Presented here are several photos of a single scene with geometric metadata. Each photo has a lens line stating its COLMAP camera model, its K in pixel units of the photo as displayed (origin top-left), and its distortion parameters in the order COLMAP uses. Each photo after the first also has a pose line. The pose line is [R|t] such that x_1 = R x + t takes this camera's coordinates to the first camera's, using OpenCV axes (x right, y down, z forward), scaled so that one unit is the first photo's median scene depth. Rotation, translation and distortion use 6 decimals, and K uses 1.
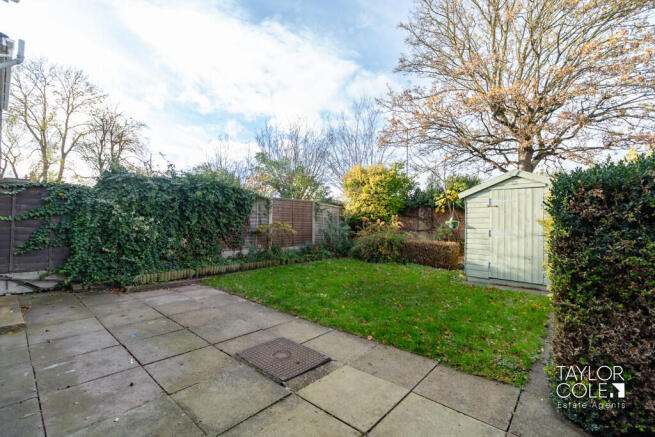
lens RADIAL K [[287.1, 0, 325.1], [0, 287.1, 215.0], [0, 0, 1]] dist [-0.000326, -0.000111]
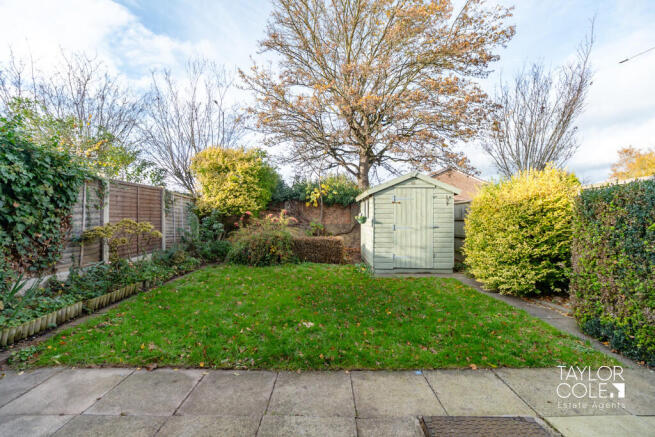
lens RADIAL K [[289.2, 0, 327.5], [0, 289.2, 221.9], [0, 0, 1]] dist [0.000597, -0.000026]
pose [[0.745735, -0.022277, 0.665870, -0.257281], [-0.011218, 0.998879, 0.045982, -0.003996], [-0.666148, -0.041760, 0.744650, 0.258502]]
